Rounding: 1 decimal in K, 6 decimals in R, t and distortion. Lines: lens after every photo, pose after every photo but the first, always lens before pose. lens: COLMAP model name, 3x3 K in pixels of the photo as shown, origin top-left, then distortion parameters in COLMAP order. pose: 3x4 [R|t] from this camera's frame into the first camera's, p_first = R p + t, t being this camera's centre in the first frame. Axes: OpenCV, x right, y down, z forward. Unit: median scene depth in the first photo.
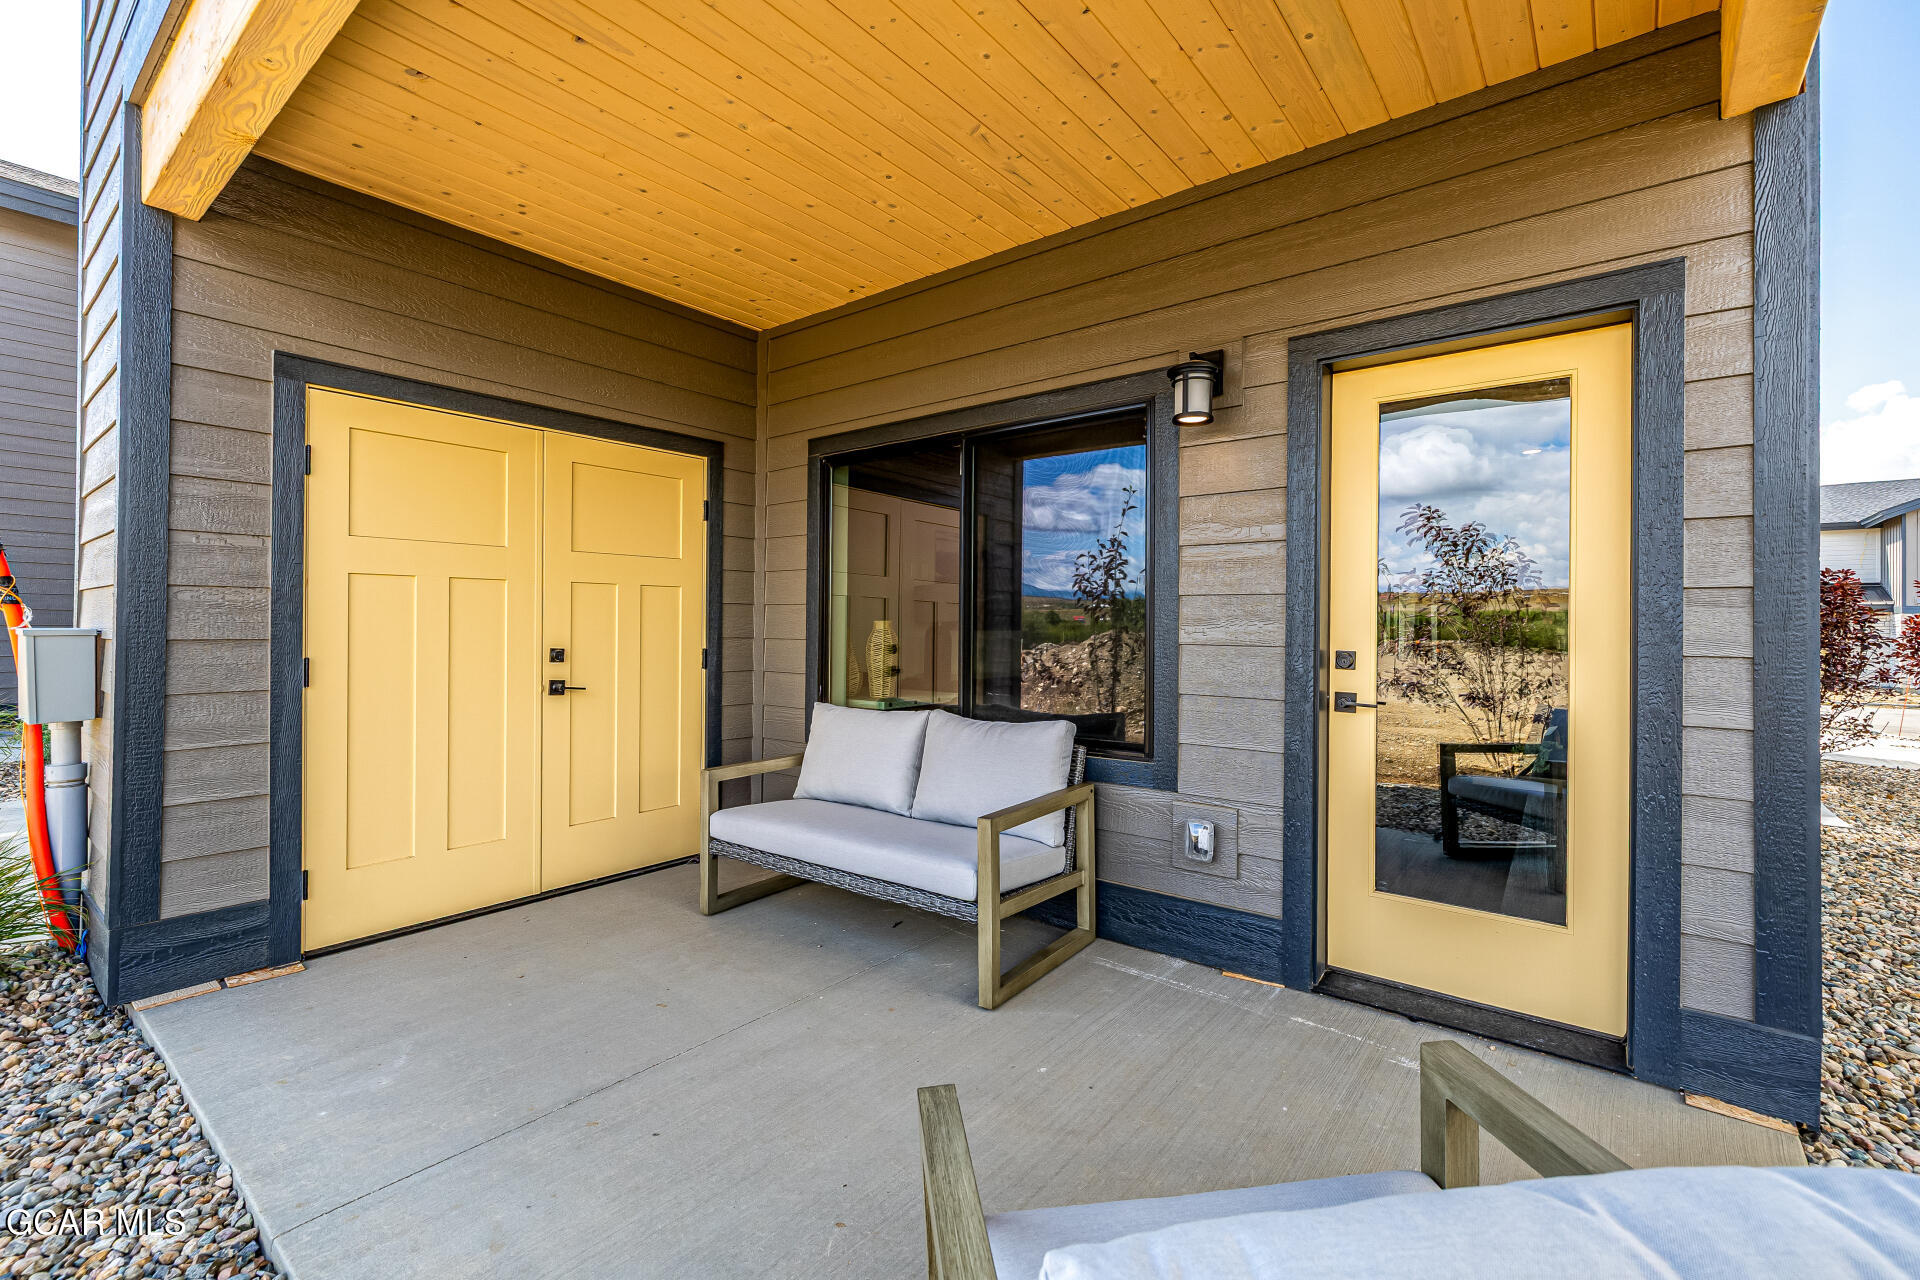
lens RADIAL K [[816.1, 0, 958.7], [0, 816.1, 628.0], [0, 0, 1]] dist [-0.001942, 0.002562]
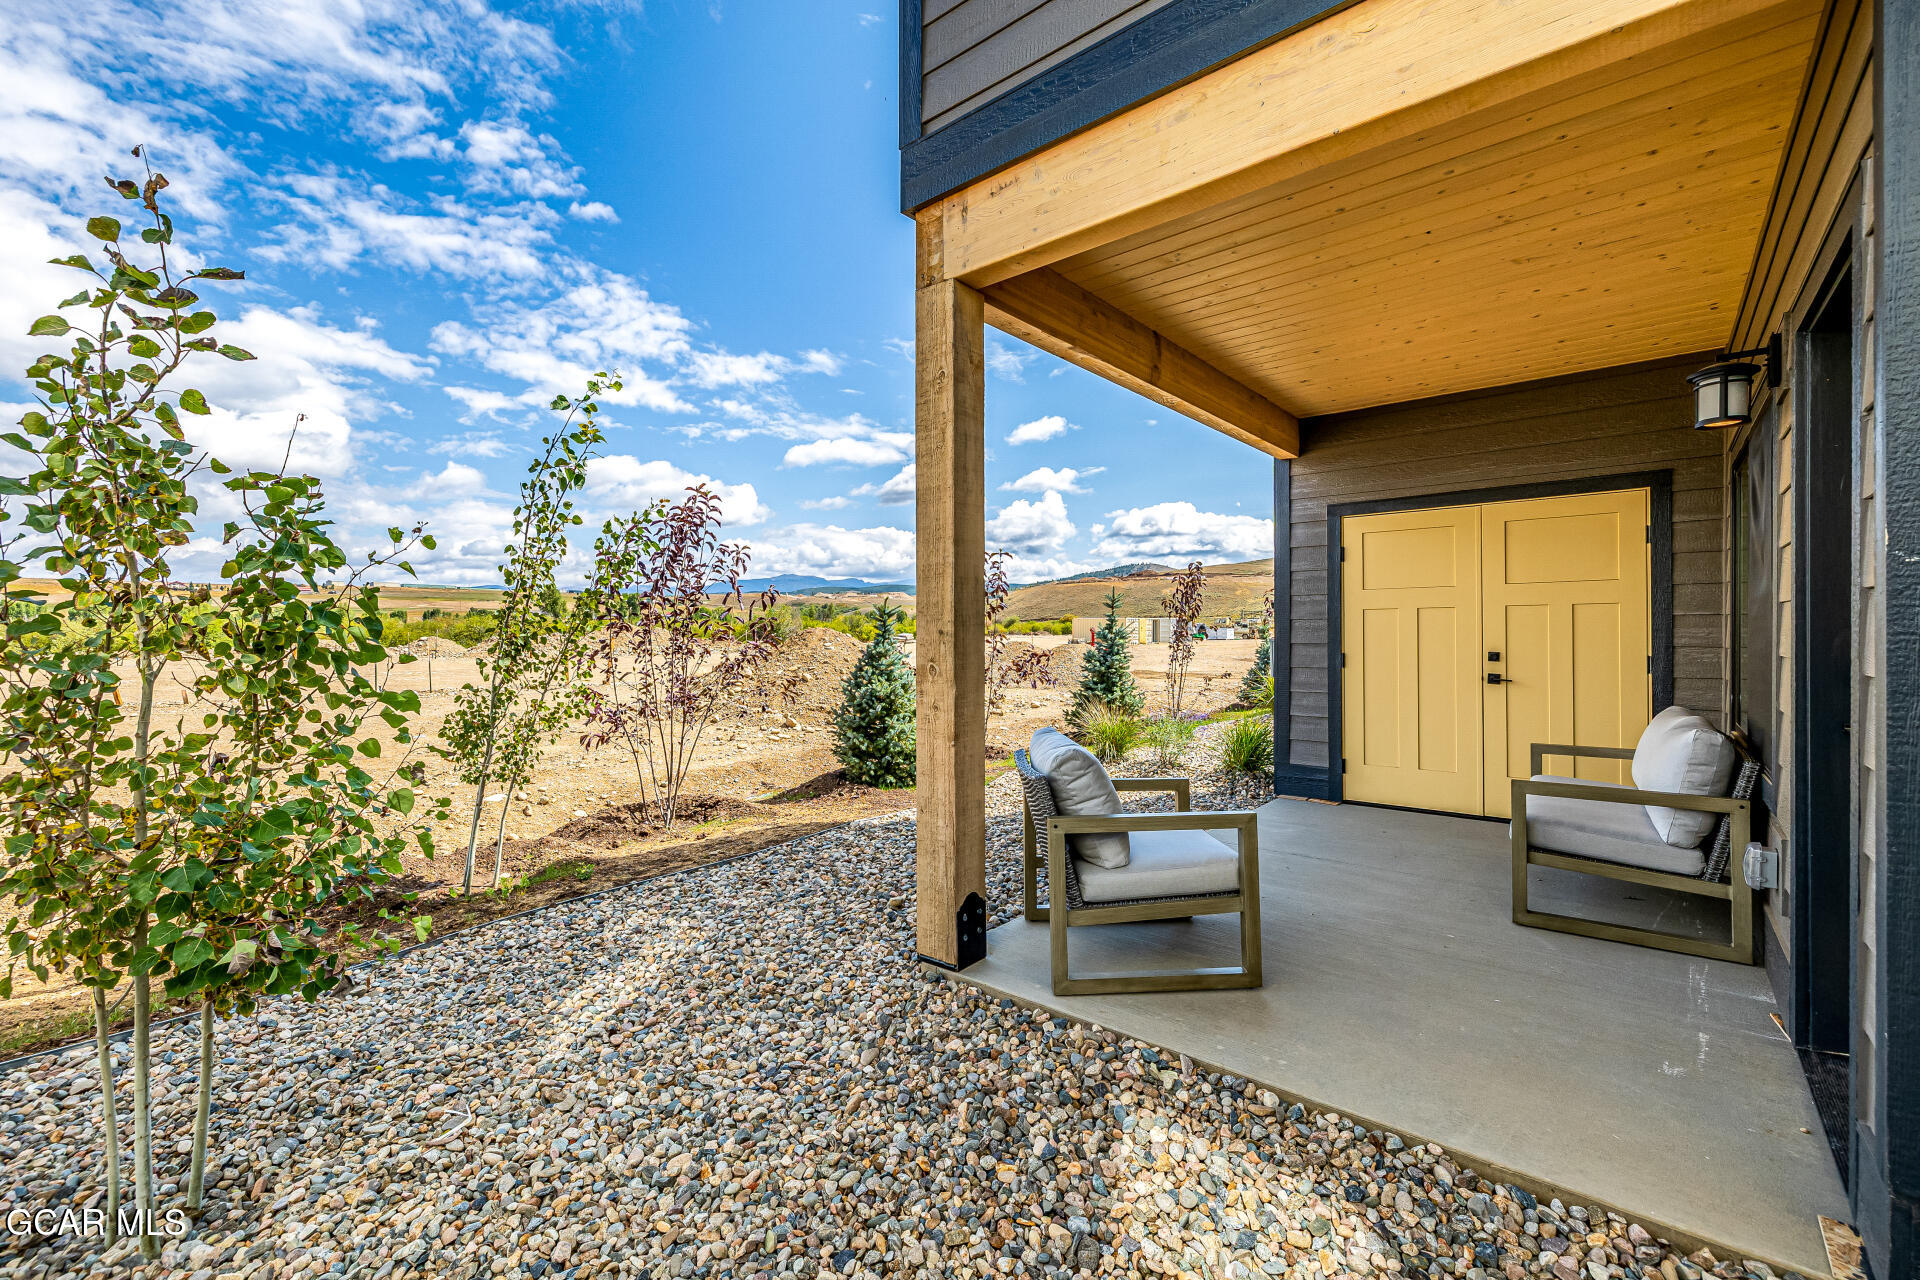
lens RADIAL K [[816.1, 0, 959.0], [0, 816.1, 638.6], [0, 0, 1]] dist [-0.001942, 0.002562]
pose [[-0.024828, -0.002195, -0.999689, 1.201616], [-0.003493, 0.999992, -0.002109, 0.008814], [0.999686, 0.003440, -0.024835, 0.105355]]
